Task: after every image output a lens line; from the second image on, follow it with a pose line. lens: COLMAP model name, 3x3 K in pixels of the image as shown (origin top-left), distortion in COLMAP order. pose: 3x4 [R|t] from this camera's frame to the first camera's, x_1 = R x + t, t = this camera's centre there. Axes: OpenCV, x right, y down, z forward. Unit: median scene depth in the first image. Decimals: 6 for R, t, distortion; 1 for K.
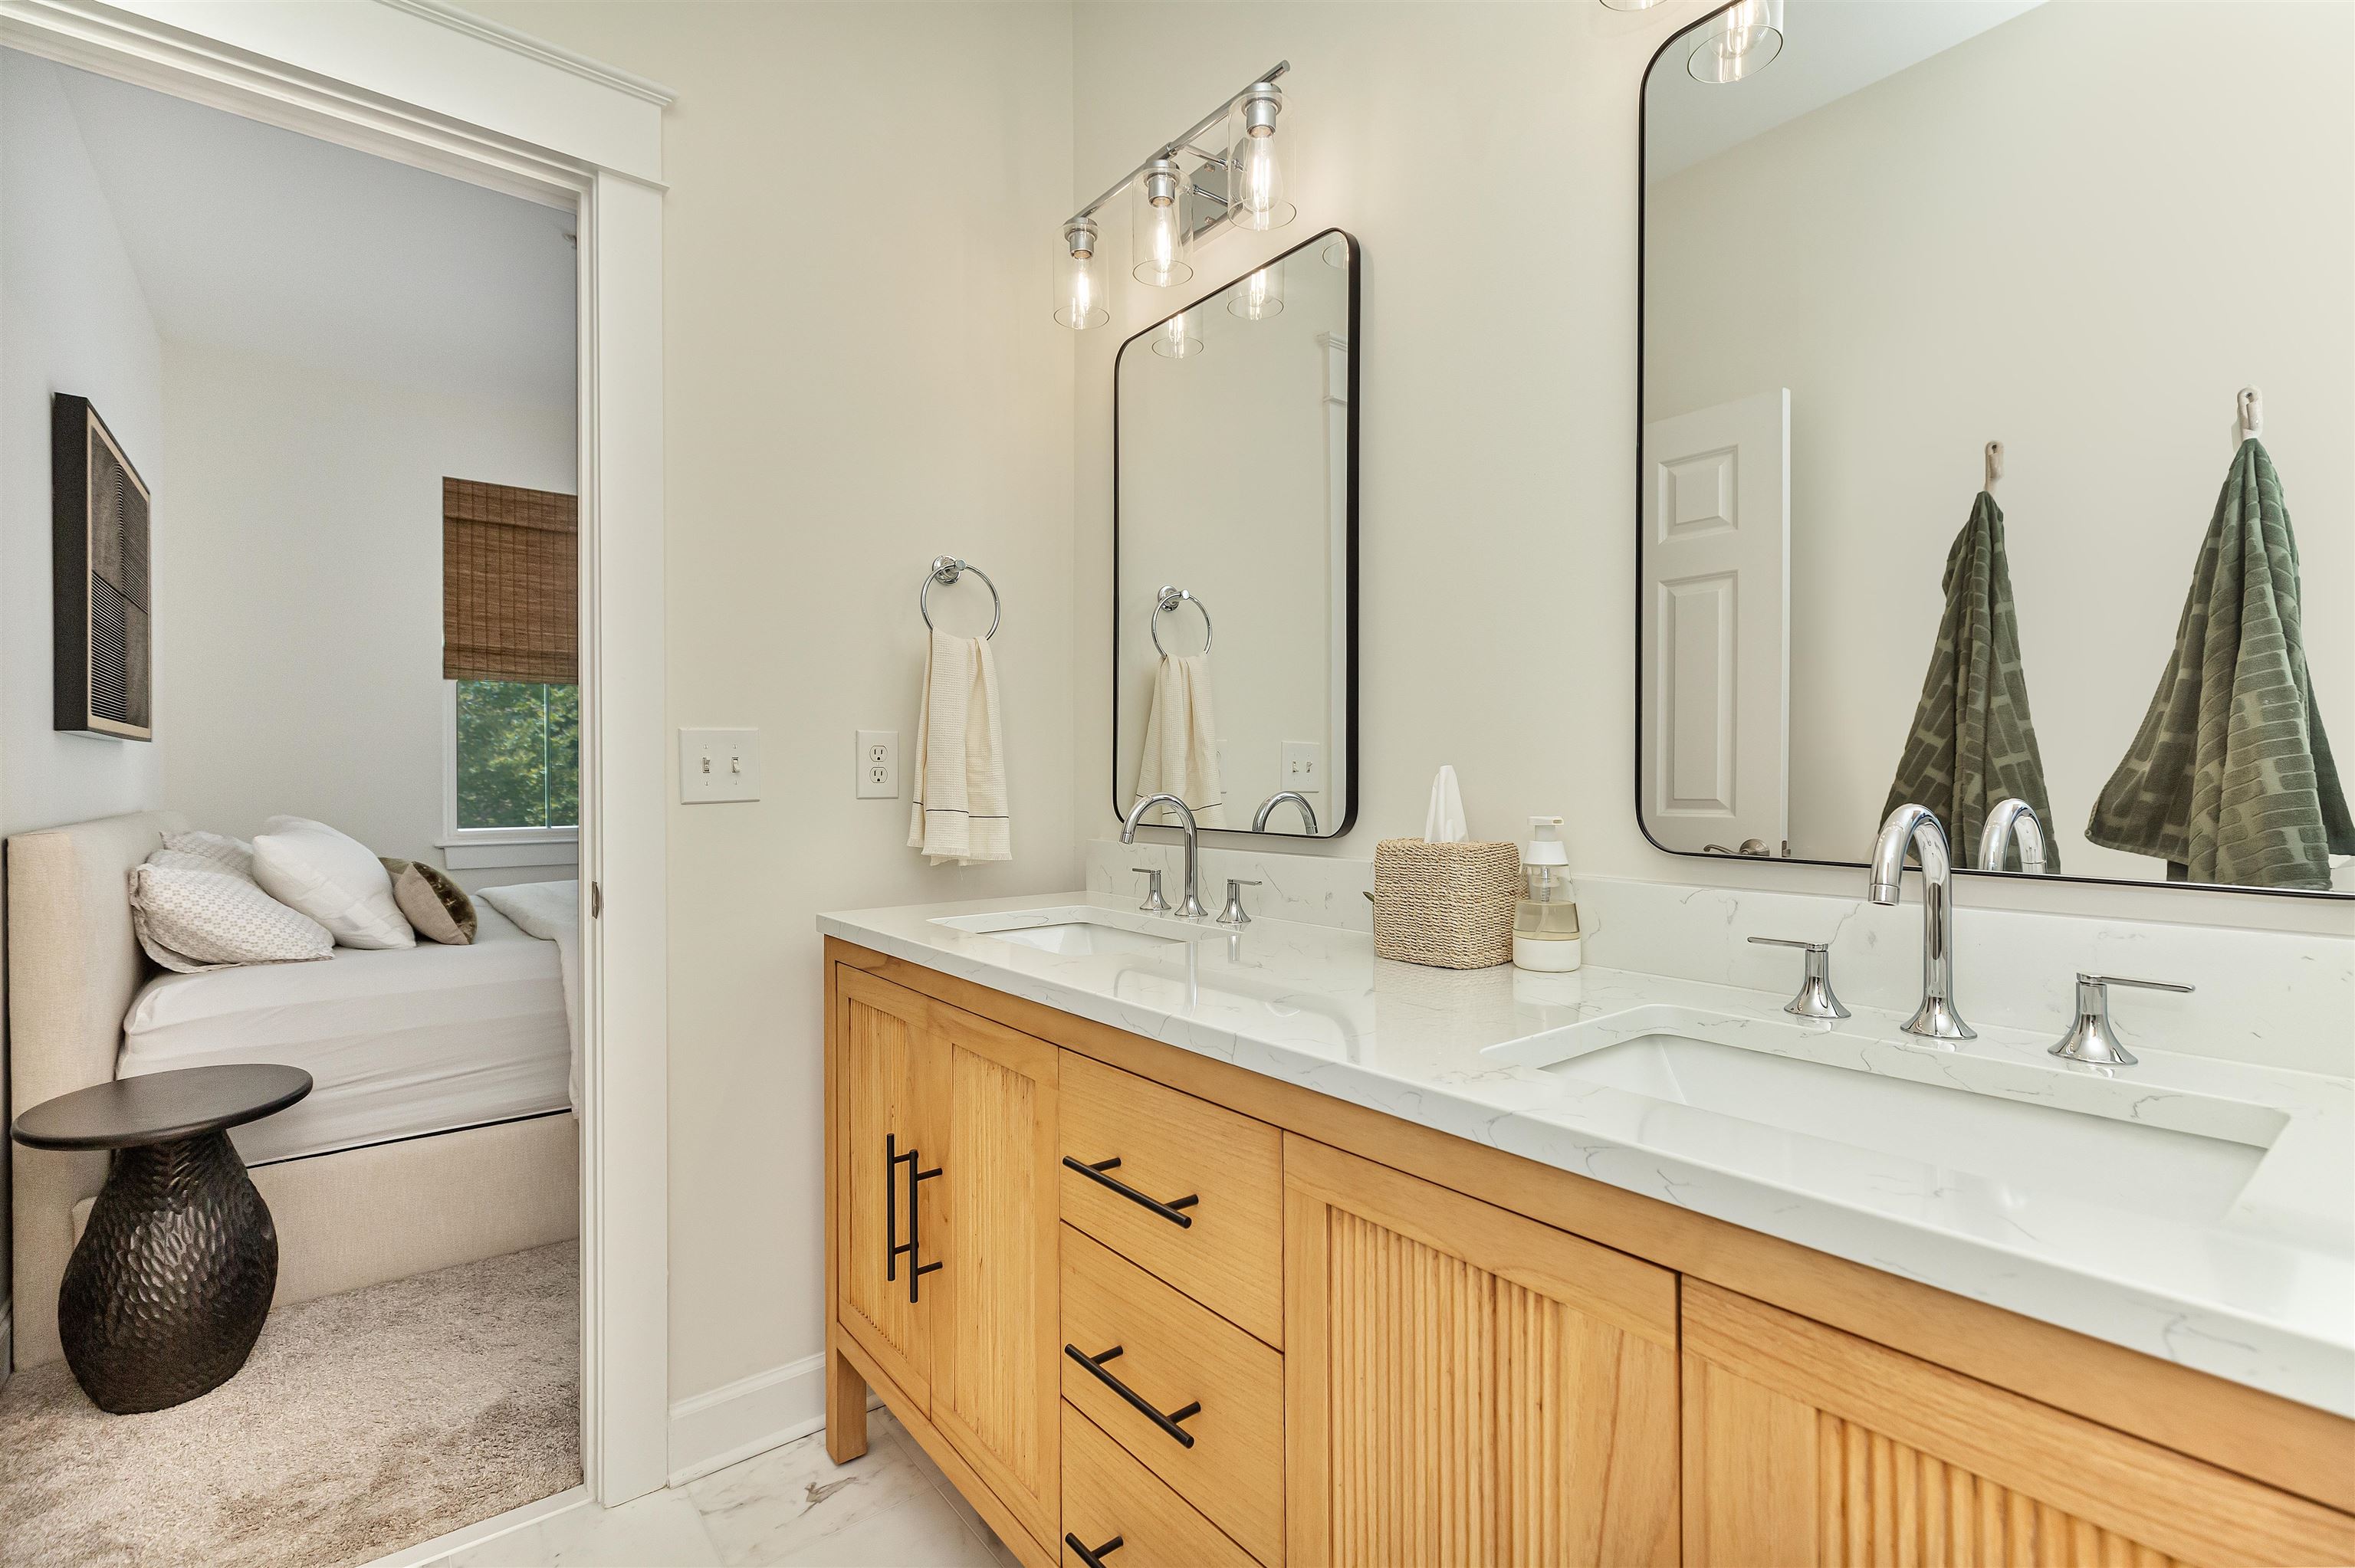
lens RADIAL K [[1055.5, 0, 1182.8], [0, 1055.5, 776.0], [0, 0, 1]] dist [0.000711, 0.000196]
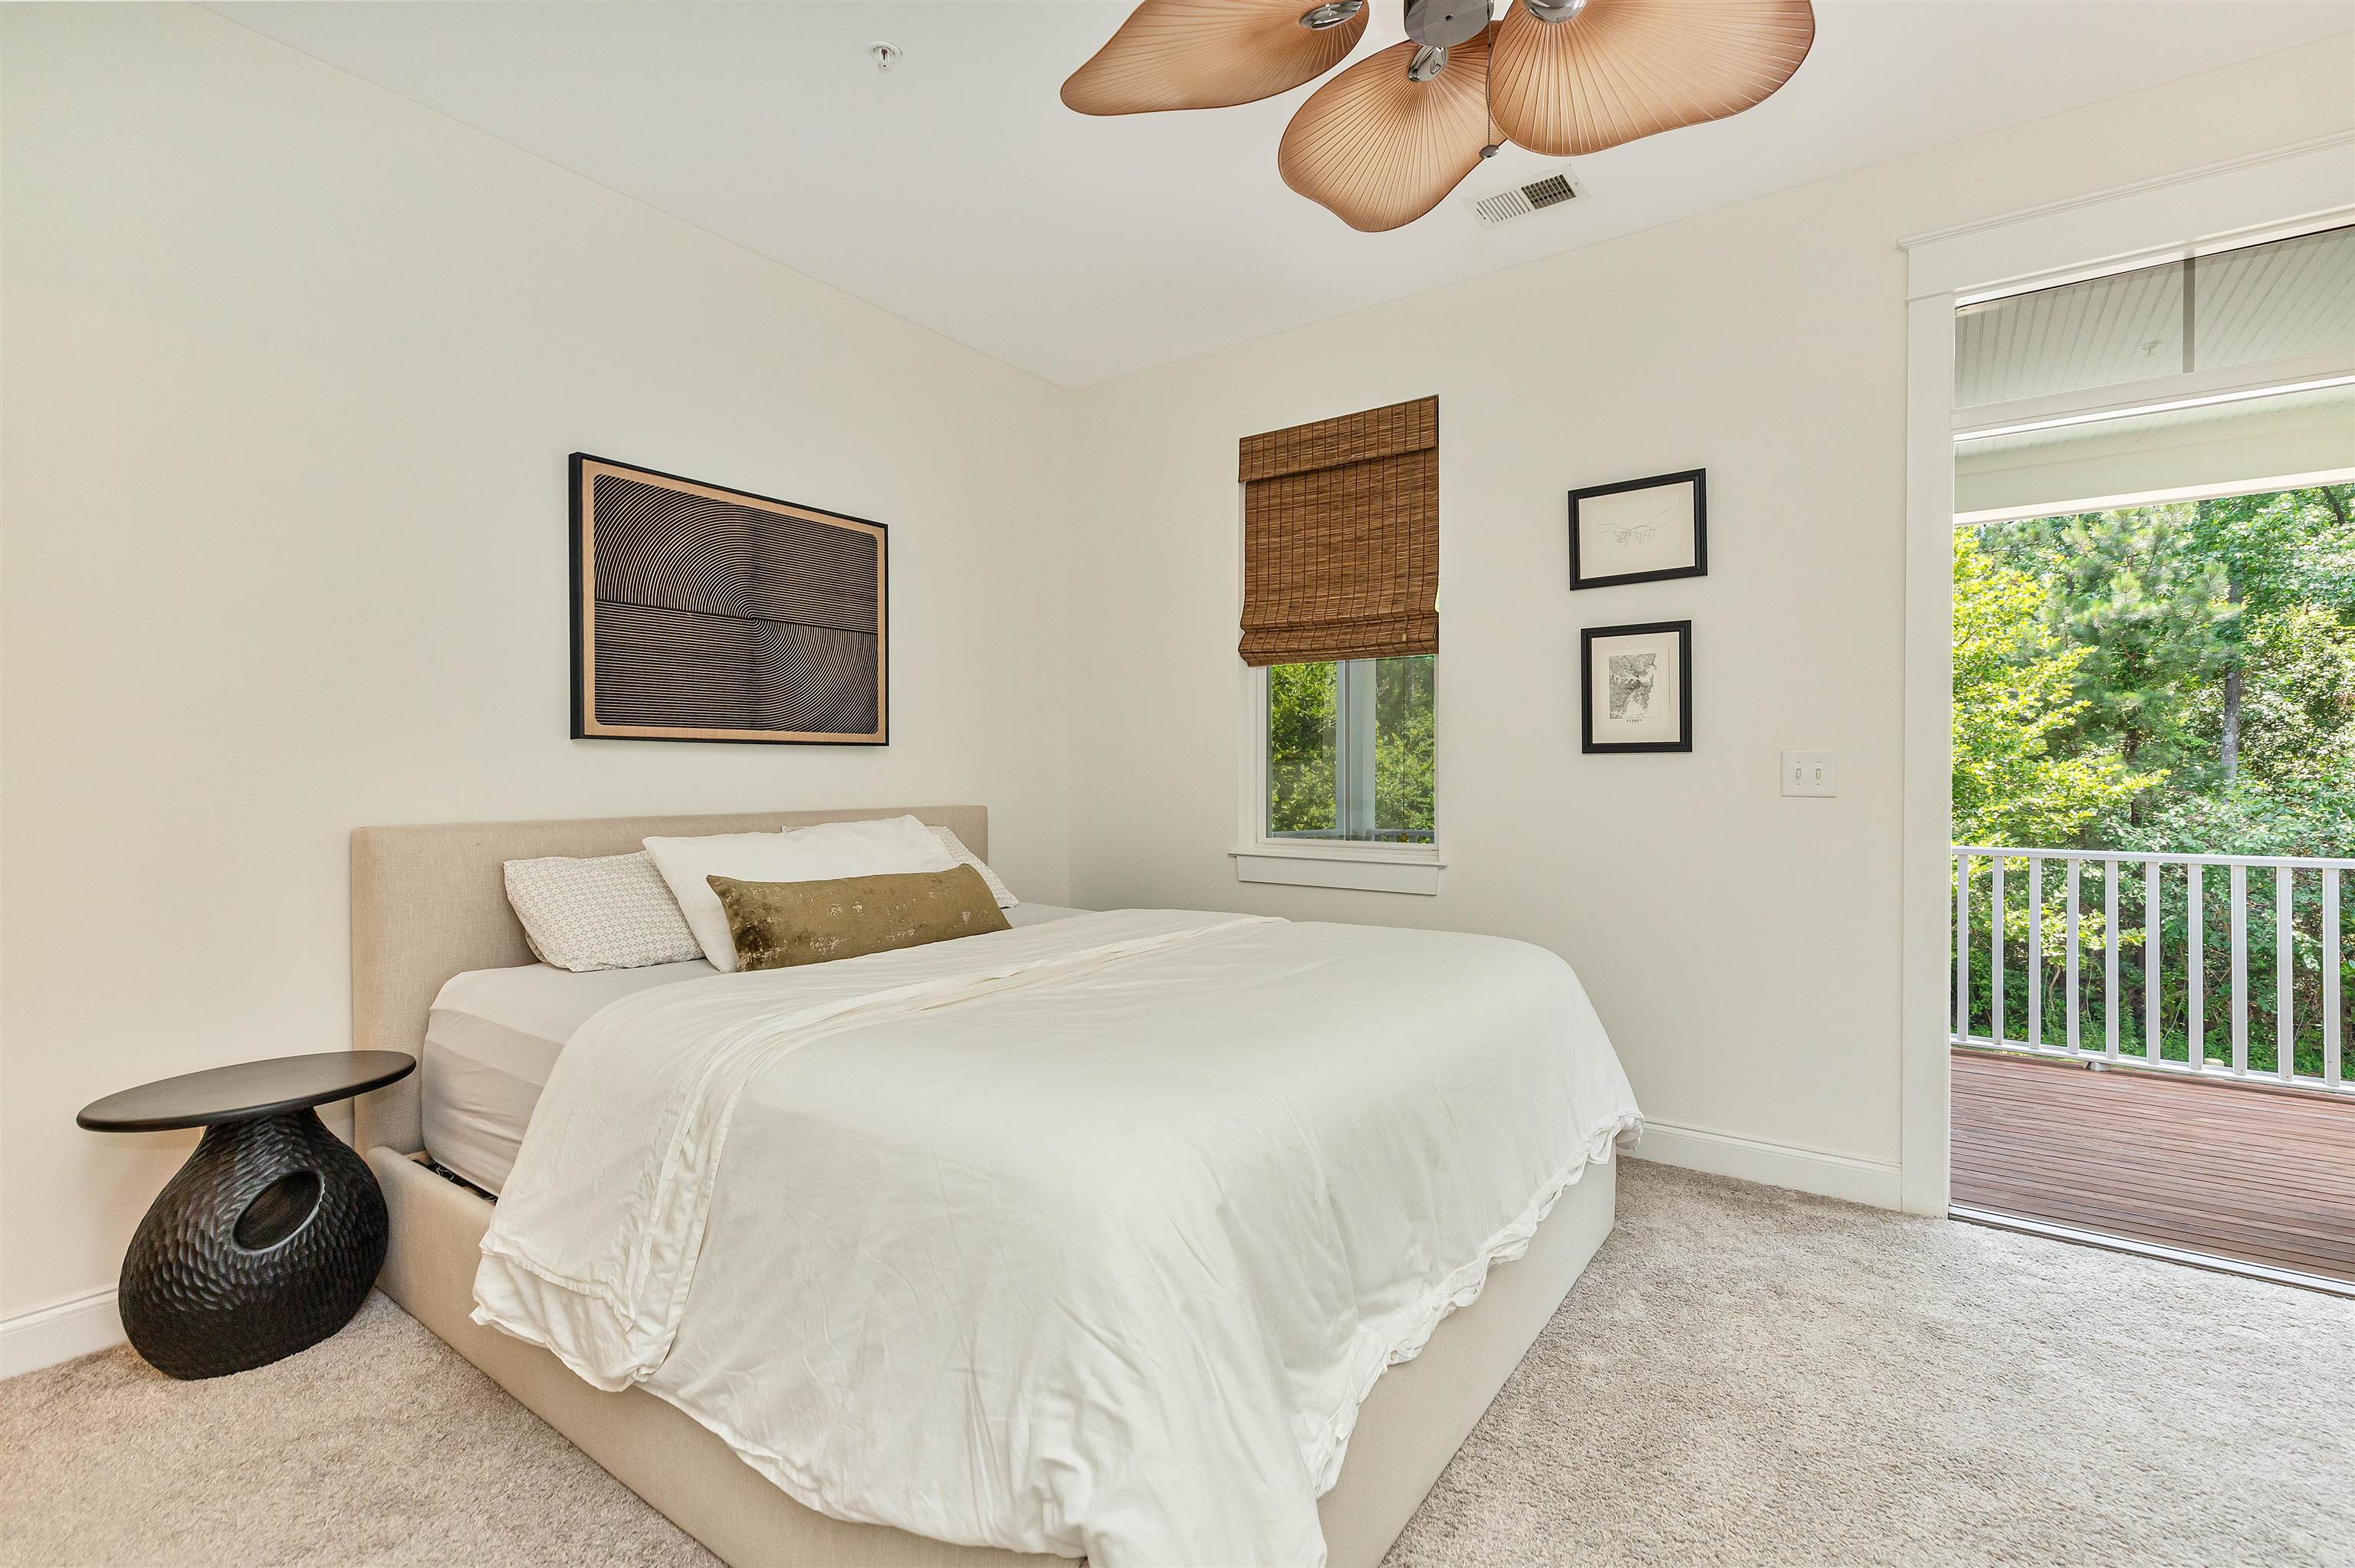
lens RADIAL K [[1055.5, 0, 1180.2], [0, 1055.5, 782.4], [0, 0, 1]] dist [0.000711, 0.000196]
pose [[0.265733, 0.010673, -0.963988, 0.142572], [-0.005359, 0.999940, 0.009594, -0.001912], [0.964032, 0.002616, 0.265774, 0.698197]]
